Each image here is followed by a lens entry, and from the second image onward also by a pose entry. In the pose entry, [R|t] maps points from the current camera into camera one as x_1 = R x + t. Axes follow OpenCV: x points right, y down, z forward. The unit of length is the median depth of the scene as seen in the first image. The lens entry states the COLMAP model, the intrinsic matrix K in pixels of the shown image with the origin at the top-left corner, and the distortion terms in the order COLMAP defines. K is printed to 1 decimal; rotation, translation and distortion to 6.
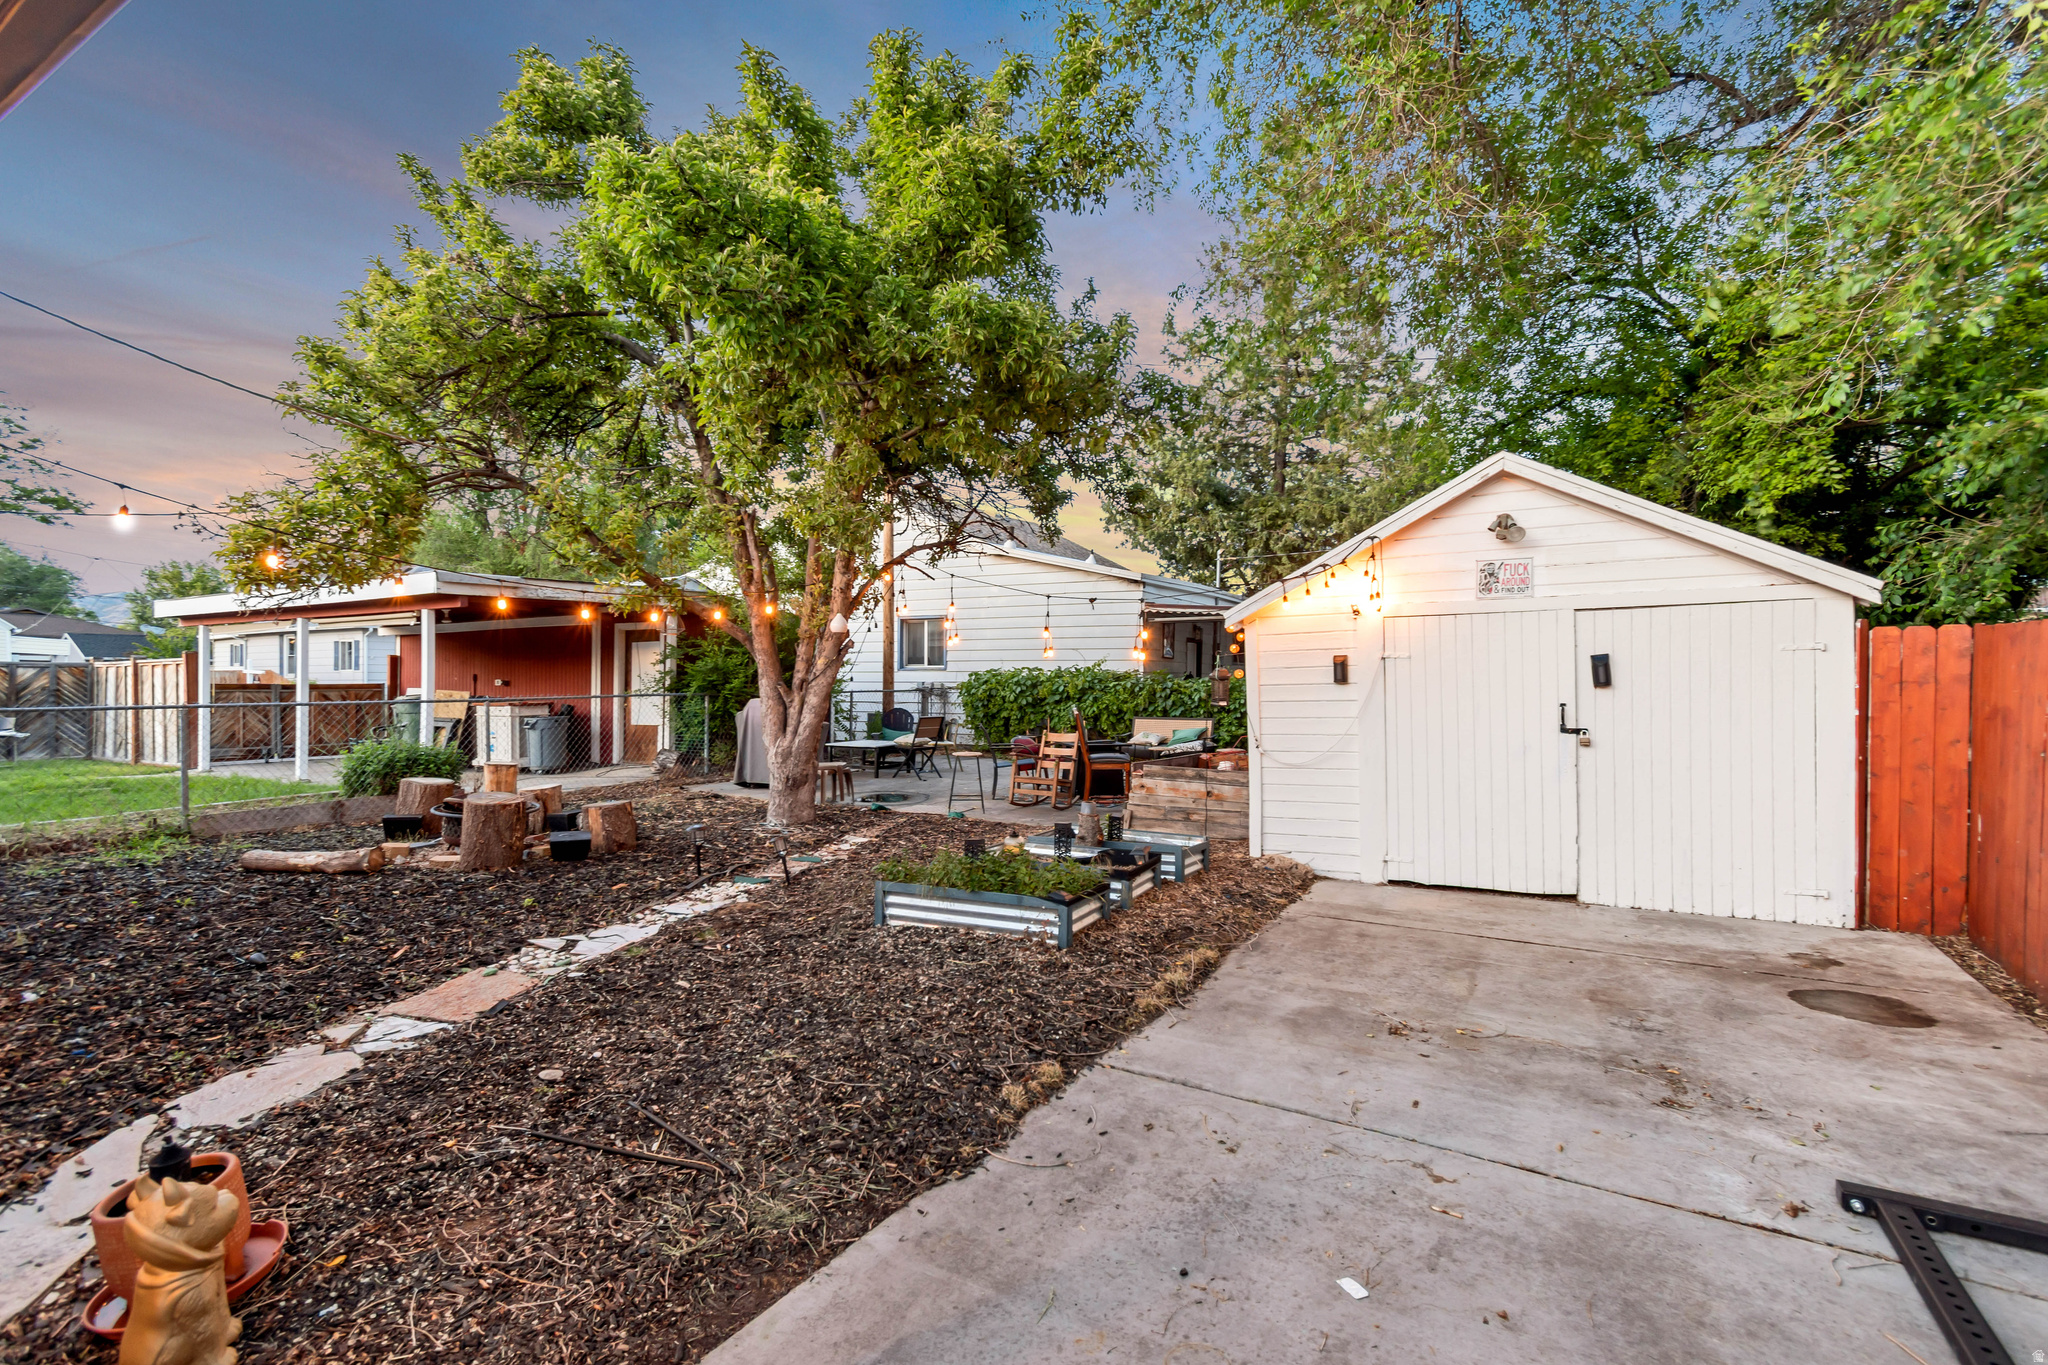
lens RADIAL K [[907.1, 0, 1024.4], [0, 907.1, 684.1], [0, 0, 1]] dist [0.002010, 0.000049]
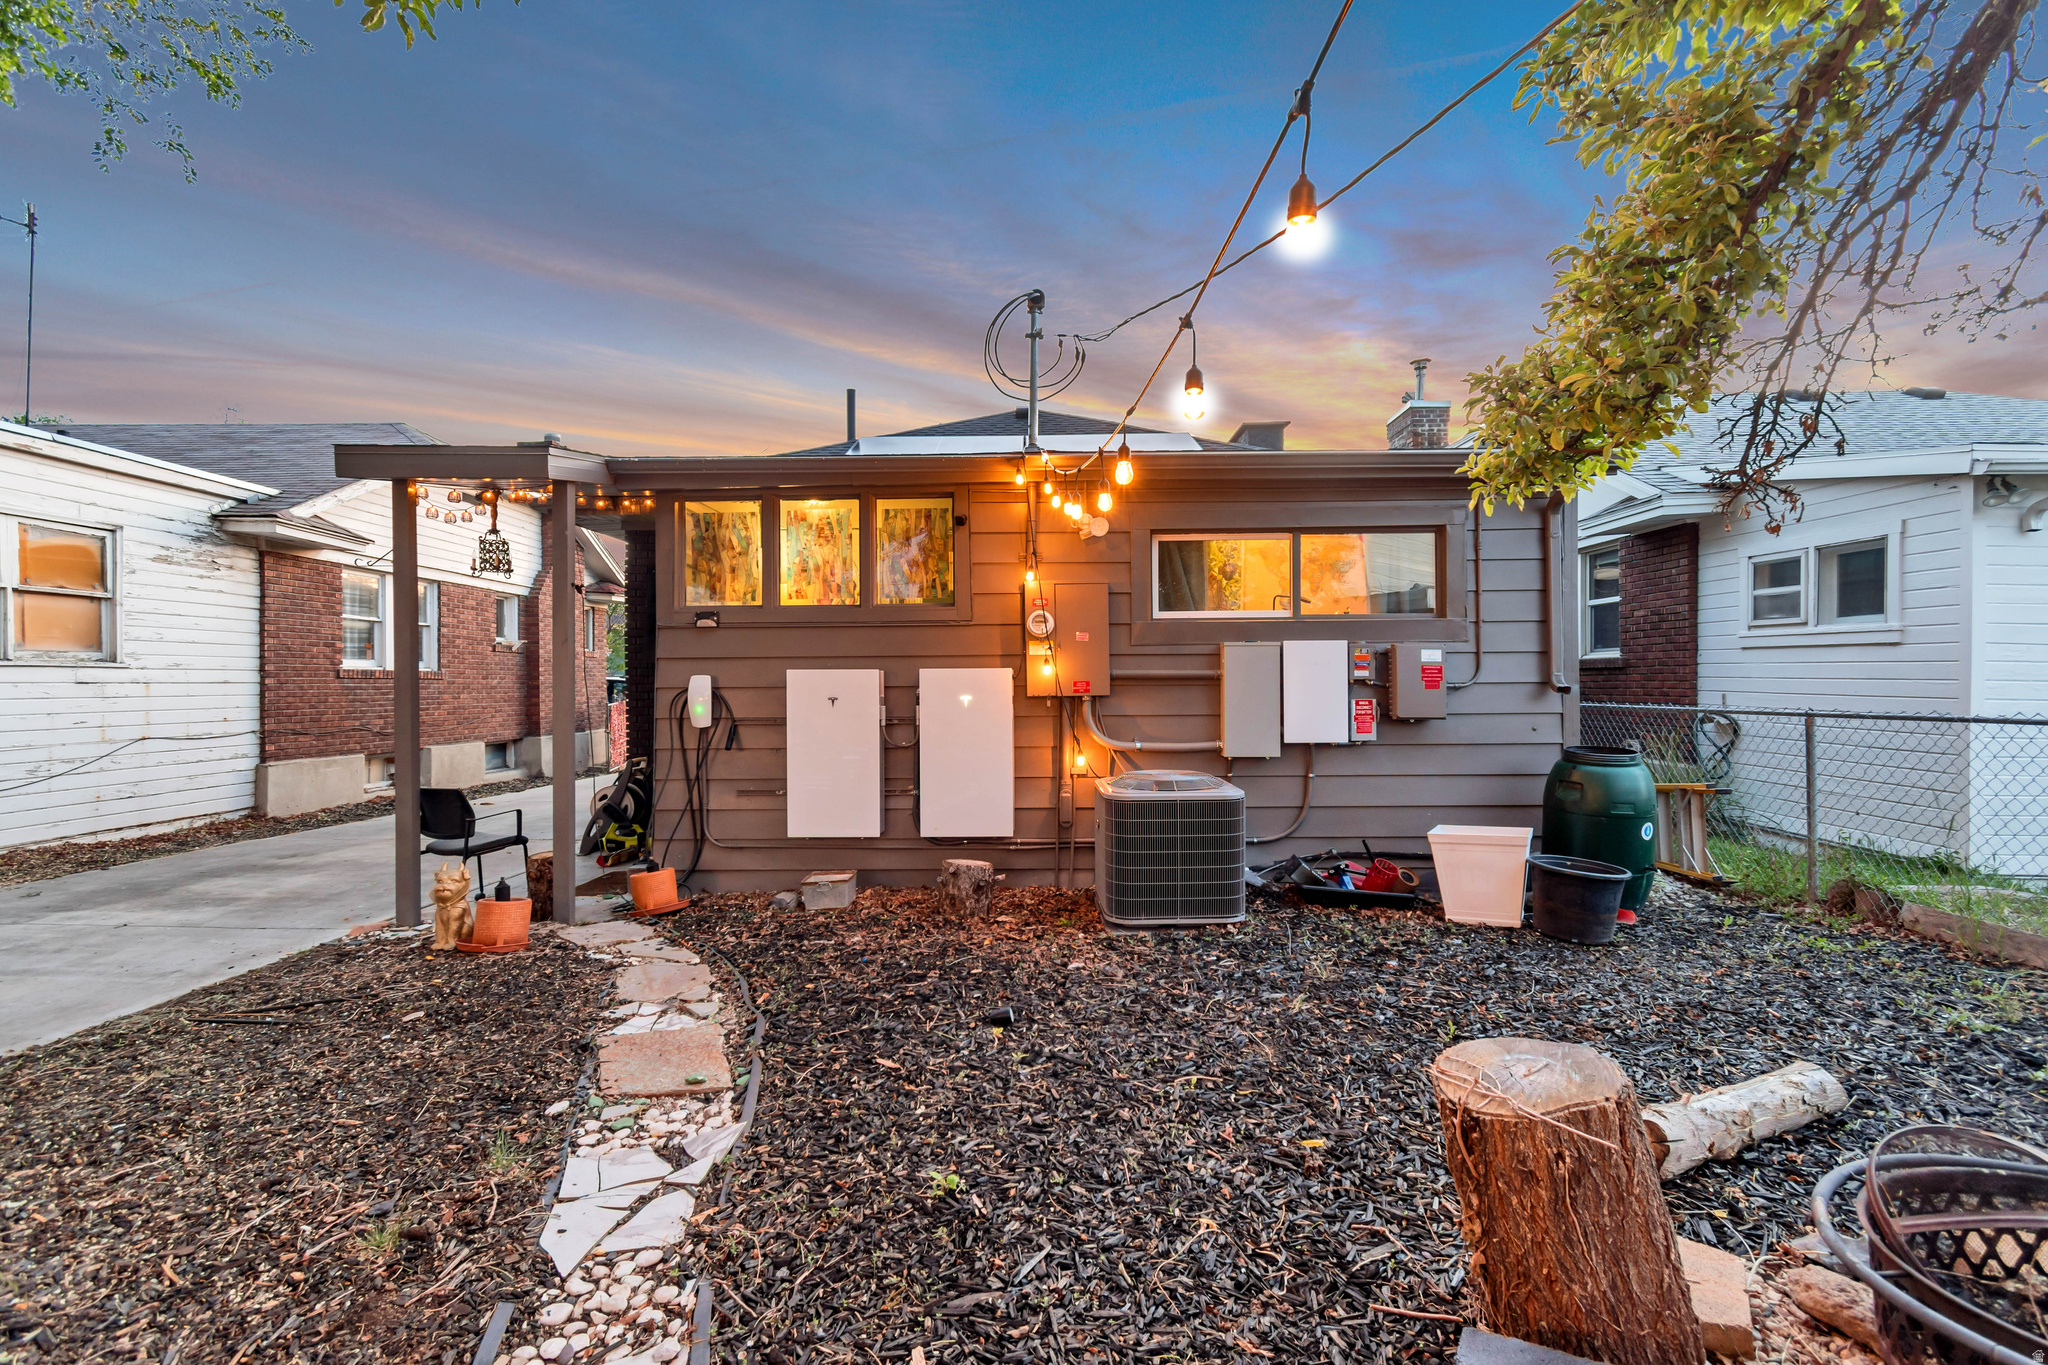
lens RADIAL K [[907.1, 0, 1020.4], [0, 907.1, 681.8], [0, 0, 1]] dist [0.002010, 0.000049]
pose [[-0.865714, 0.001057, -0.500538, -0.617699], [0.002356, 0.999995, -0.001963, 0.008609], [0.500533, -0.002878, -0.865712, 2.397421]]
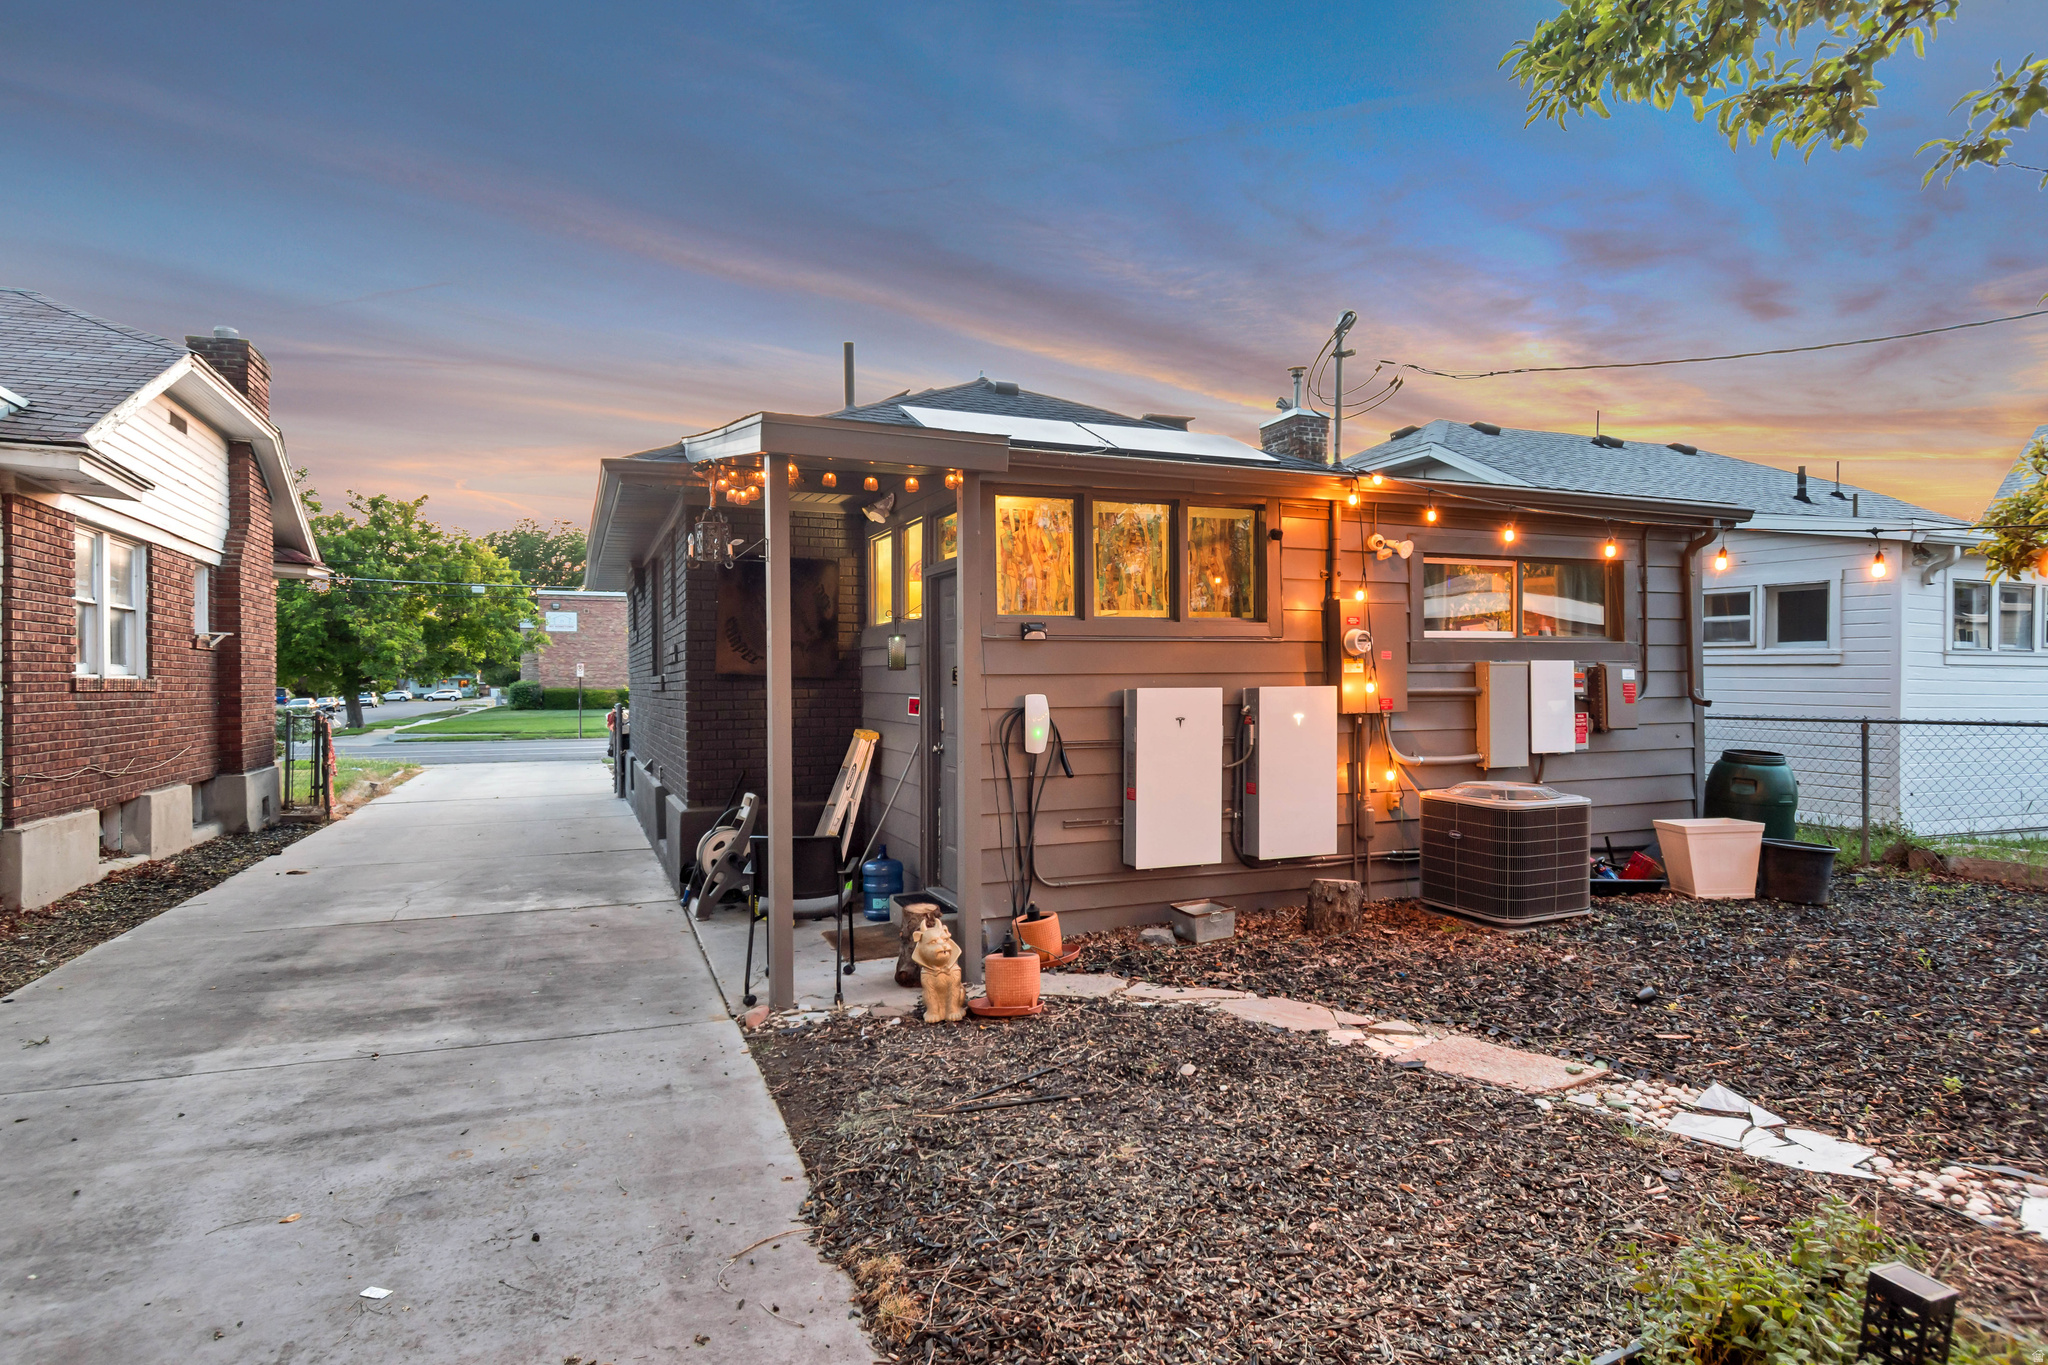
lens RADIAL K [[1102.3, 0, 1022.4], [0, 1102.3, 686.4], [0, 0, 1]] dist [0.001698, -0.004368]
pose [[-0.597074, 0.003965, -0.802176, 0.645636], [0.003771, 0.999991, 0.002136, -0.028865], [0.802177, -0.001750, -0.597083, 1.630801]]
